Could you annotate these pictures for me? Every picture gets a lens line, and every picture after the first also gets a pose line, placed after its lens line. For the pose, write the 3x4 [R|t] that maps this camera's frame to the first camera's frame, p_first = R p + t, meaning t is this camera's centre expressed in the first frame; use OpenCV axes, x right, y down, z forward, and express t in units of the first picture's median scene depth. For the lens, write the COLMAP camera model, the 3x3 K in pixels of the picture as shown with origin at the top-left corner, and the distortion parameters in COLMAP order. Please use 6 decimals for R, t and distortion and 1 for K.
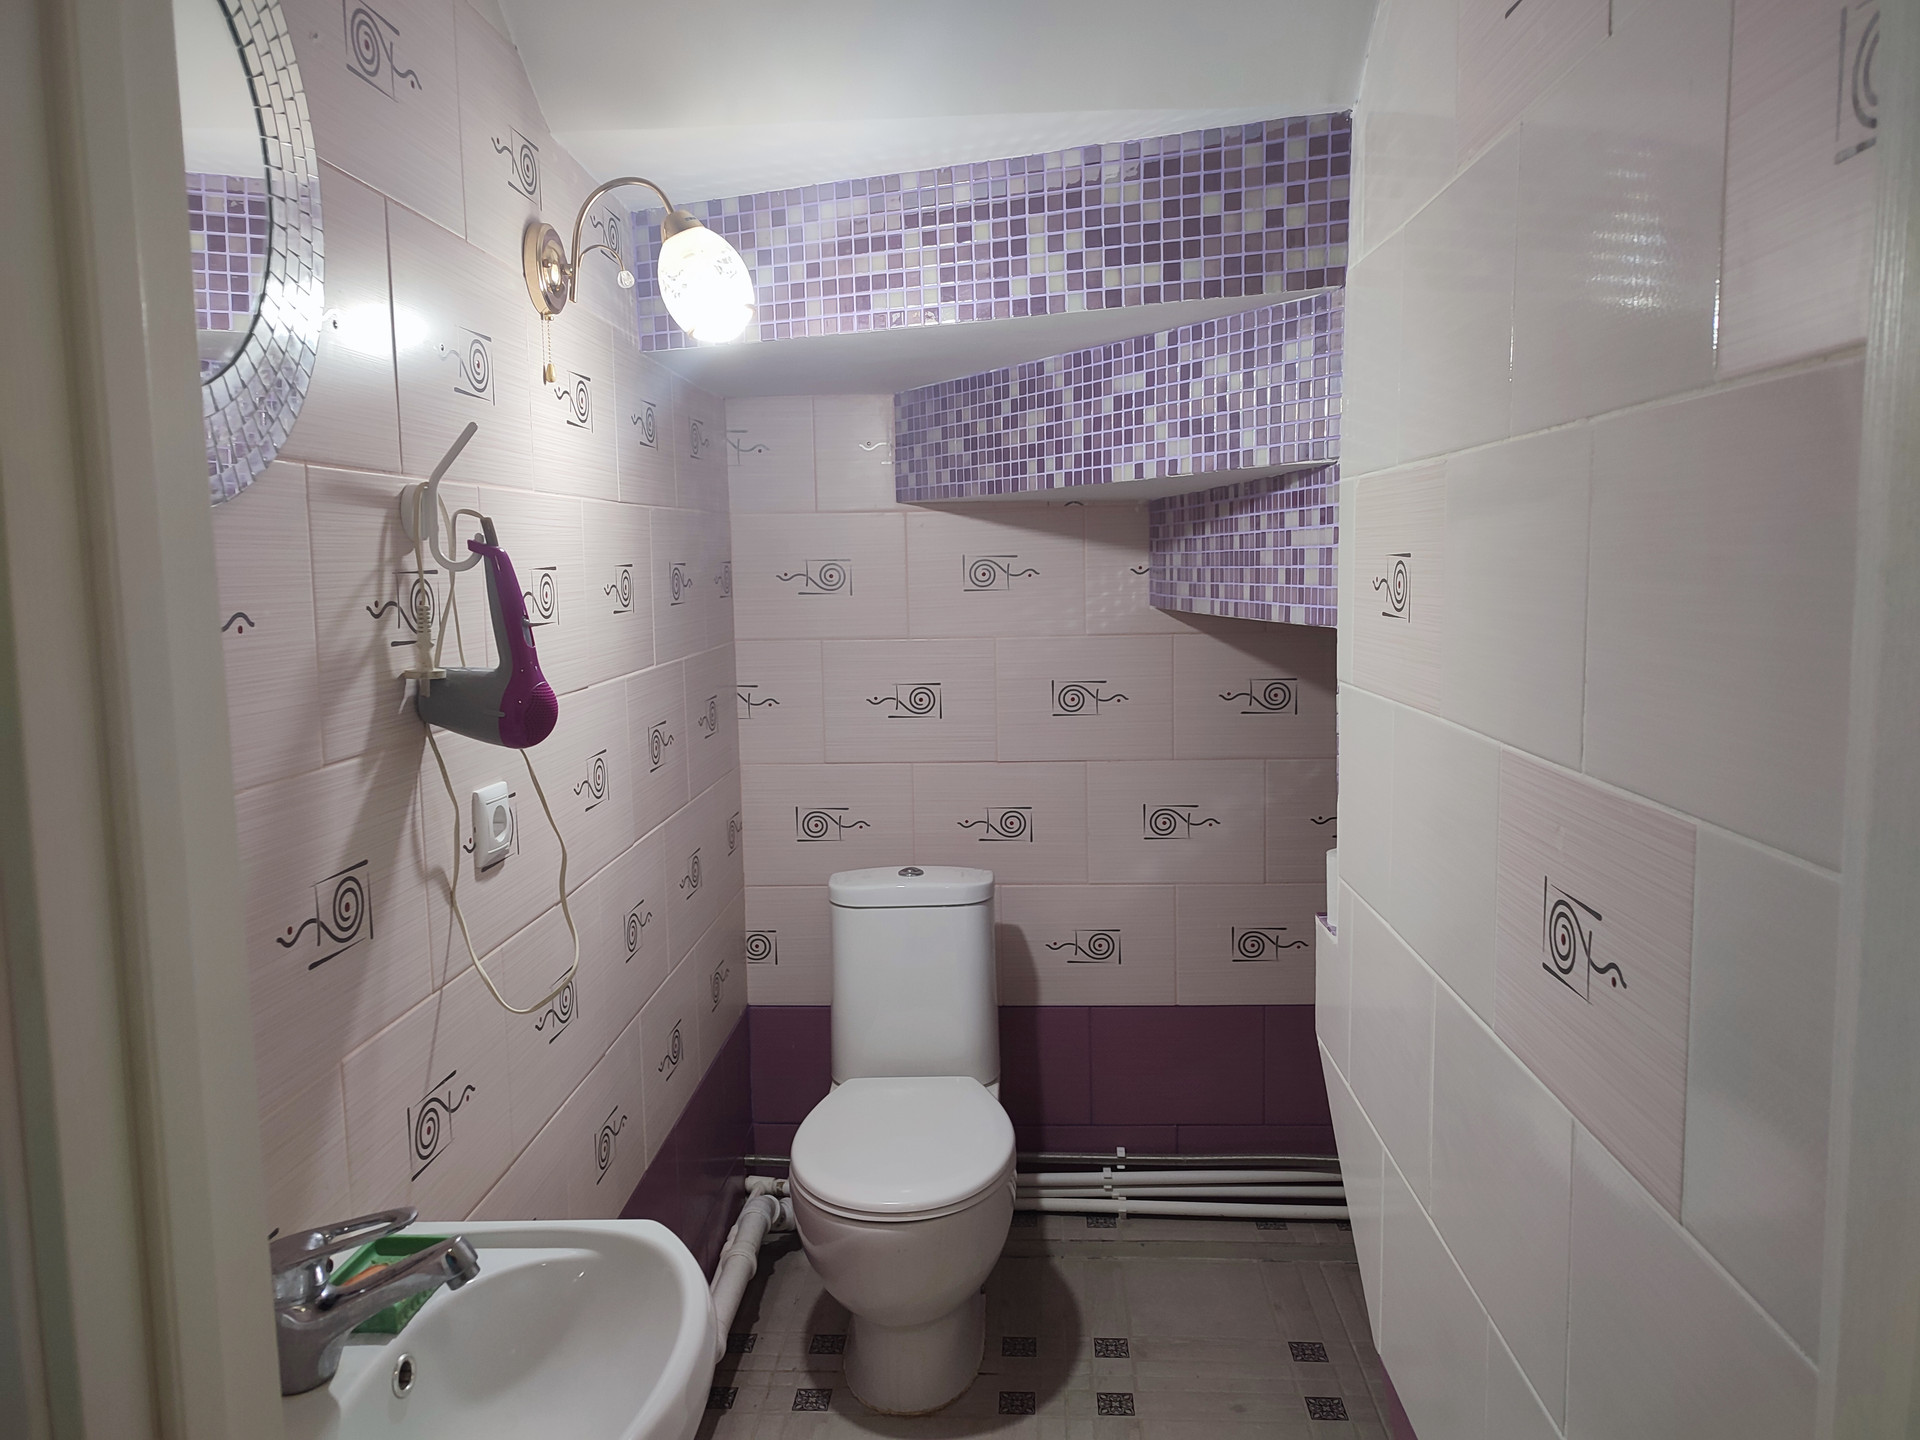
lens RADIAL K [[1390.2, 0, 961.1], [0, 1390.2, 719.4], [0, 0, 1]] dist [0.021811, 0.005052]
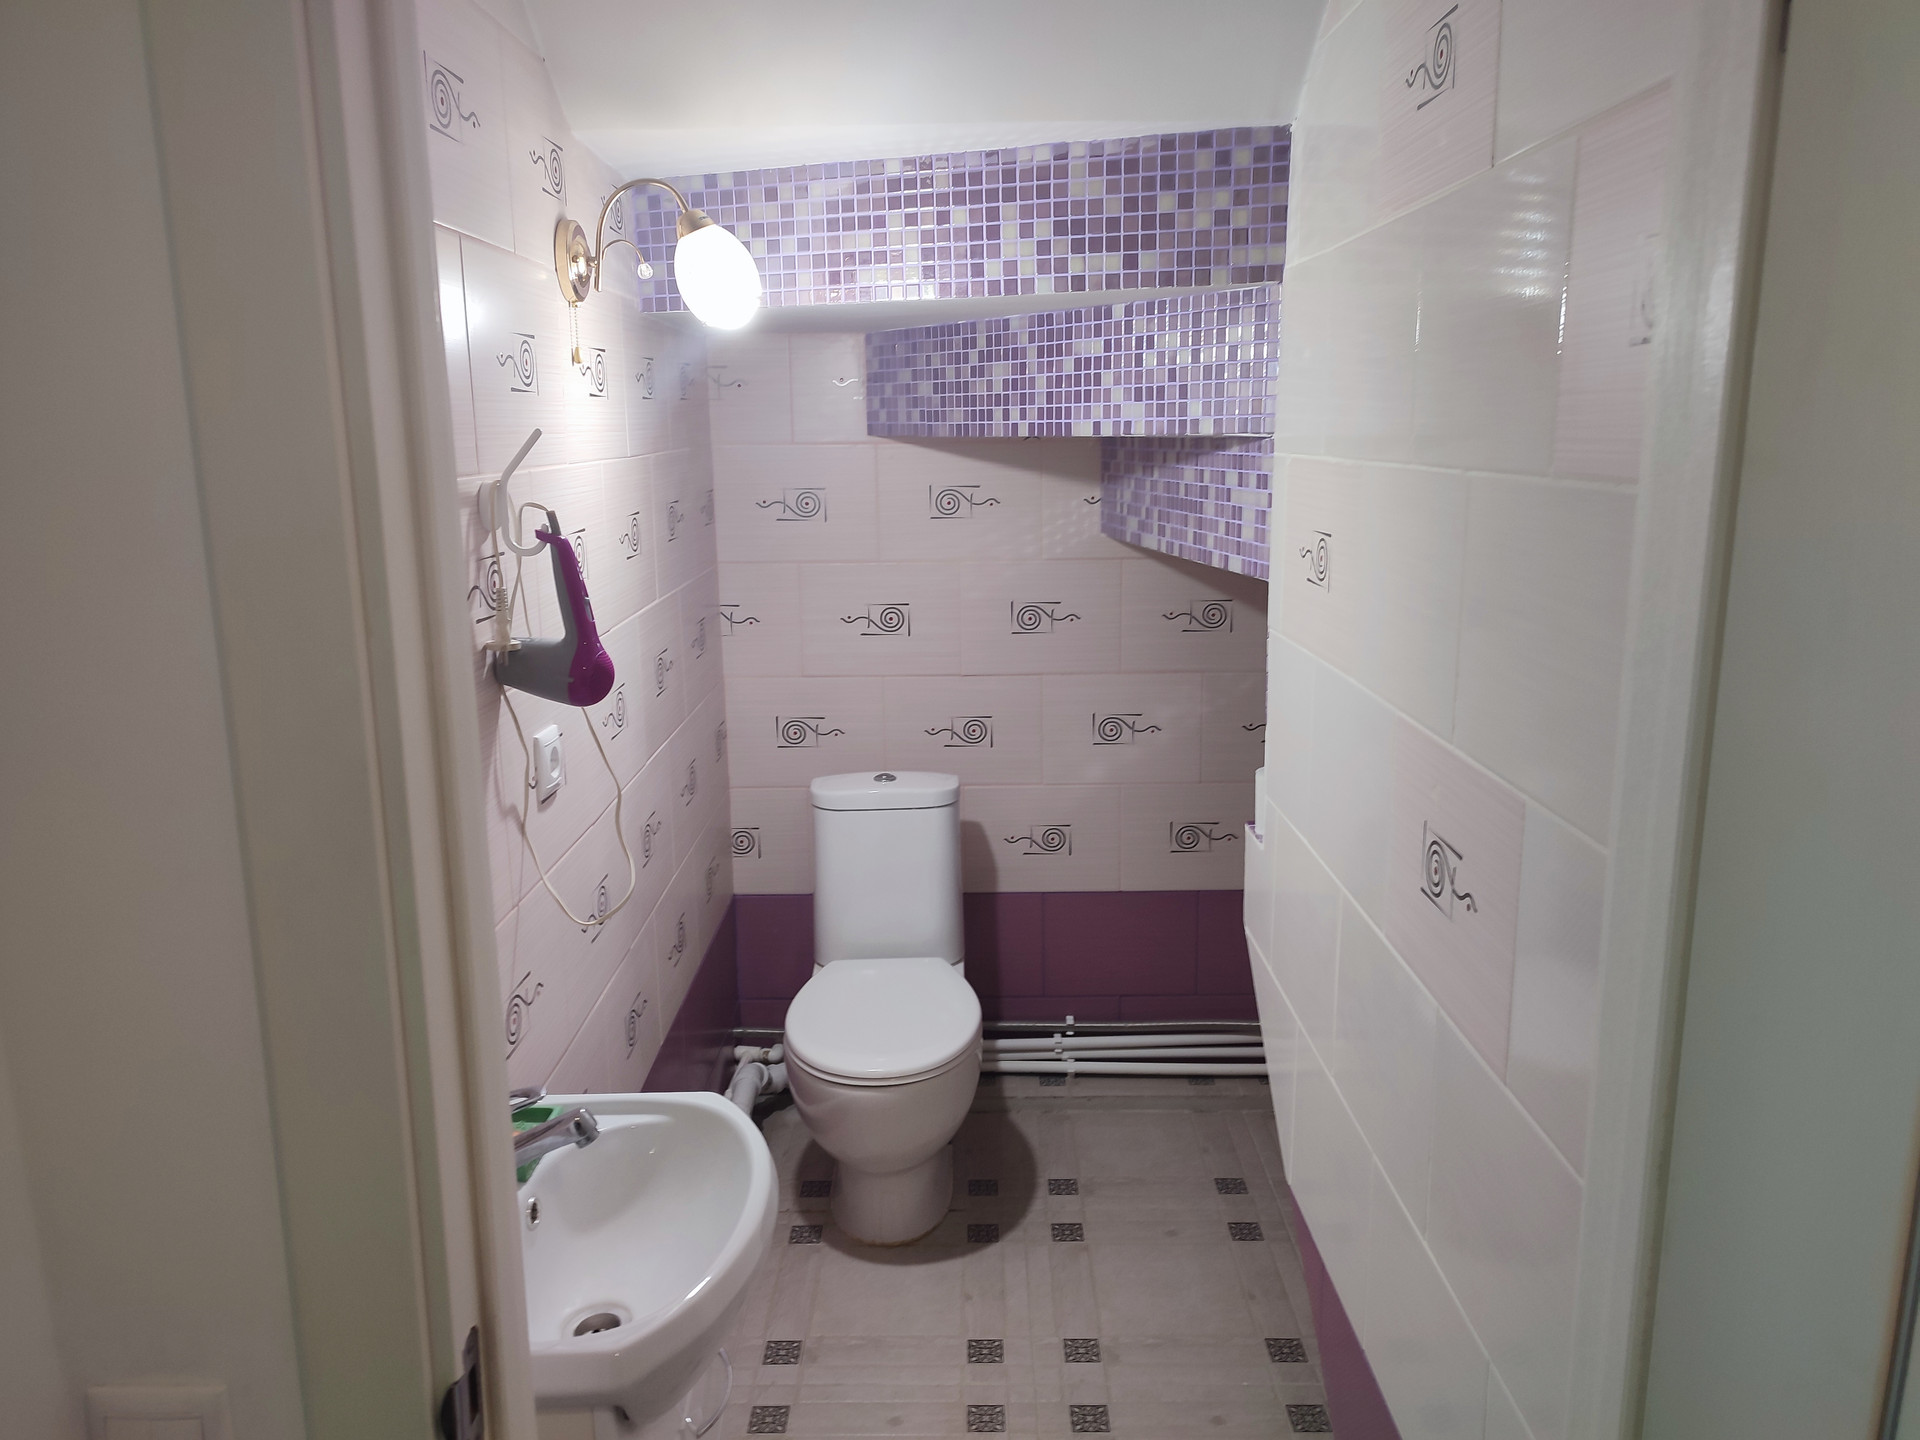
lens RADIAL K [[1390.2, 0, 960.1], [0, 1390.2, 718.8], [0, 0, 1]] dist [0.021811, 0.005052]
pose [[0.998936, -0.003865, 0.045953, -0.032394], [-0.000513, 0.995490, 0.094866, -0.050757], [-0.046112, -0.094789, 0.994429, -0.120599]]
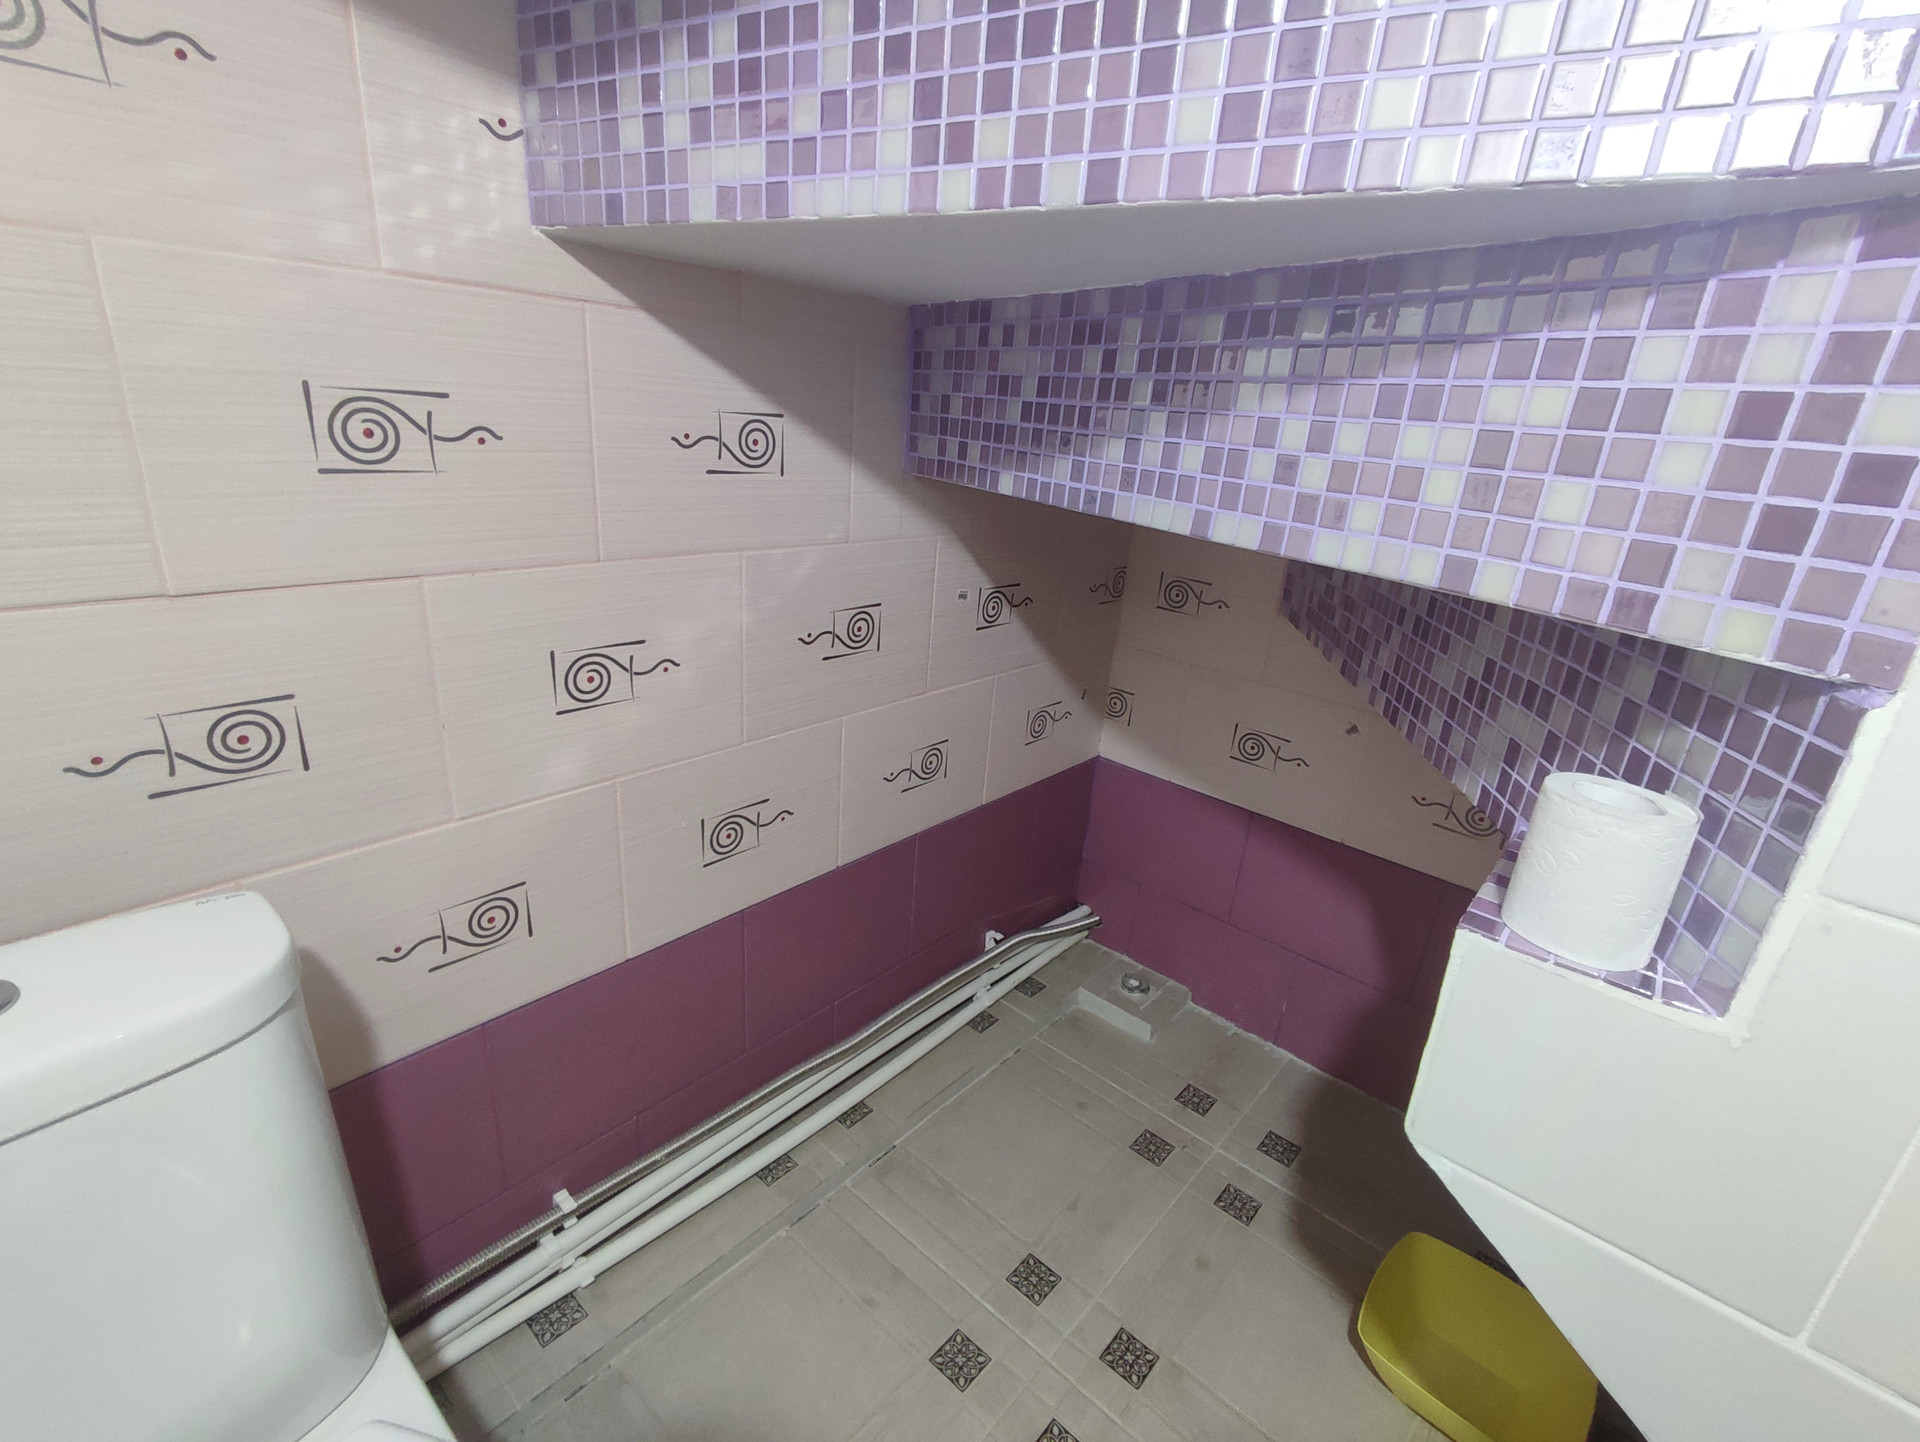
lens RADIAL K [[877.4, 0, 968.0], [0, 877.4, 730.3], [0, 0, 1]] dist [-0.009276, -0.000353]
pose [[0.621293, -0.207692, 0.755552, -0.033190], [-0.006467, 0.962841, 0.269991, -0.000416], [-0.783552, -0.172630, 0.596864, 0.872245]]
